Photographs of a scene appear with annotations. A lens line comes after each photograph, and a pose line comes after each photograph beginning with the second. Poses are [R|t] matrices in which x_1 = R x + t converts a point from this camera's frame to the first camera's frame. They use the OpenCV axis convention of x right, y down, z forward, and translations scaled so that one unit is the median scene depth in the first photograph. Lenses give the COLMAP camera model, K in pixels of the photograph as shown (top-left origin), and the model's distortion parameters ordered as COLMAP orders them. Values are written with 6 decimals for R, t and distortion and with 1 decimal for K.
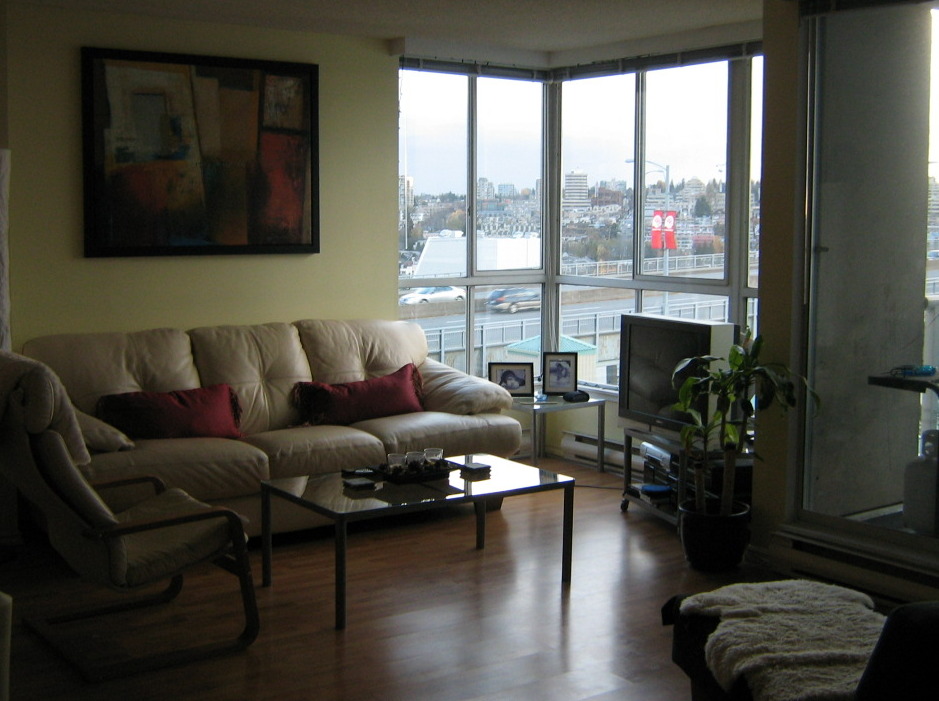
lens RADIAL K [[1282.2, 0, 469.5], [0, 1282.2, 350.5], [0, 0, 1]] dist [-0.105188, -0.035276]
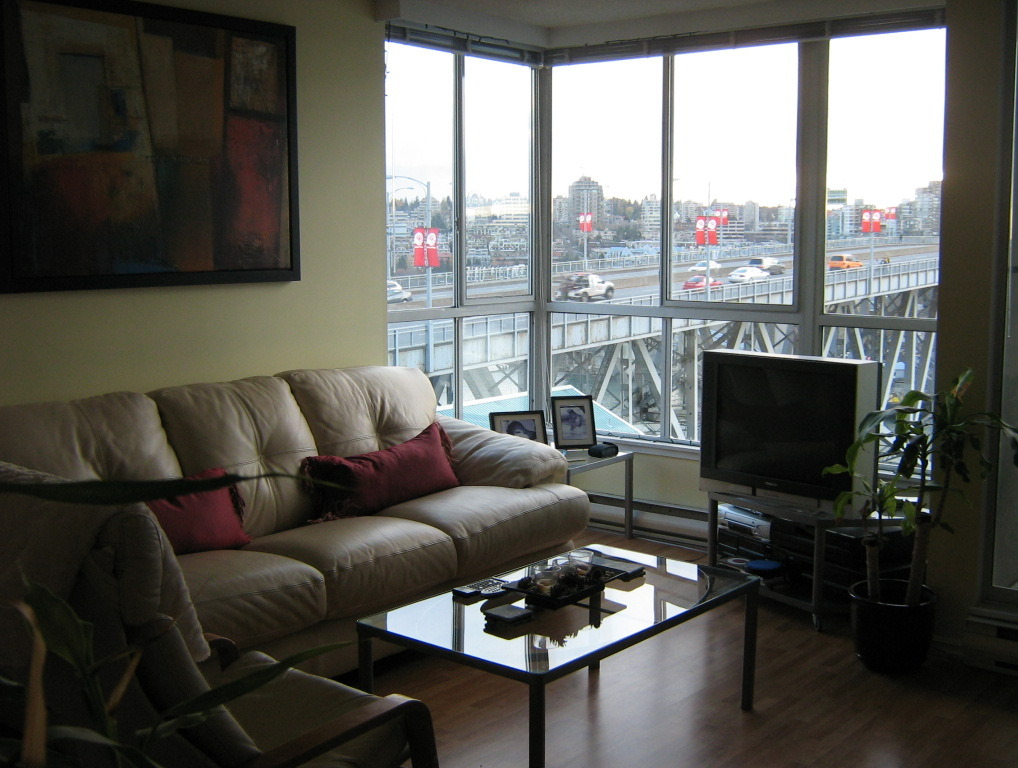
lens RADIAL K [[1228.4, 0, 512.0], [0, 1228.4, 395.4], [0, 0, 1]] dist [-0.102656, 0.024421]
pose [[0.960142, -0.040800, 0.276520, -0.207391], [0.033696, 0.998970, 0.030394, -0.027462], [-0.277475, -0.019865, 0.960527, 0.286904]]
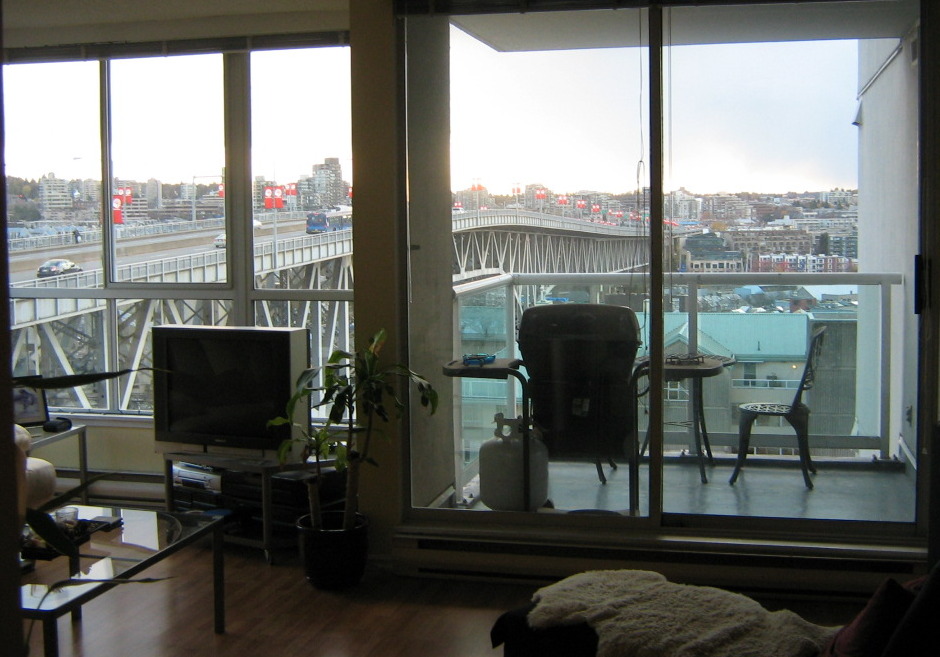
lens RADIAL K [[1269.0, 0, 470.0], [0, 1269.0, 279.0], [0, 0, 1]] dist [-0.069914, -0.007114]
pose [[0.747531, -0.049205, 0.662402, -0.296438], [0.082519, 0.996406, -0.019108, -0.026206], [-0.659081, 0.068944, 0.748905, 0.181027]]
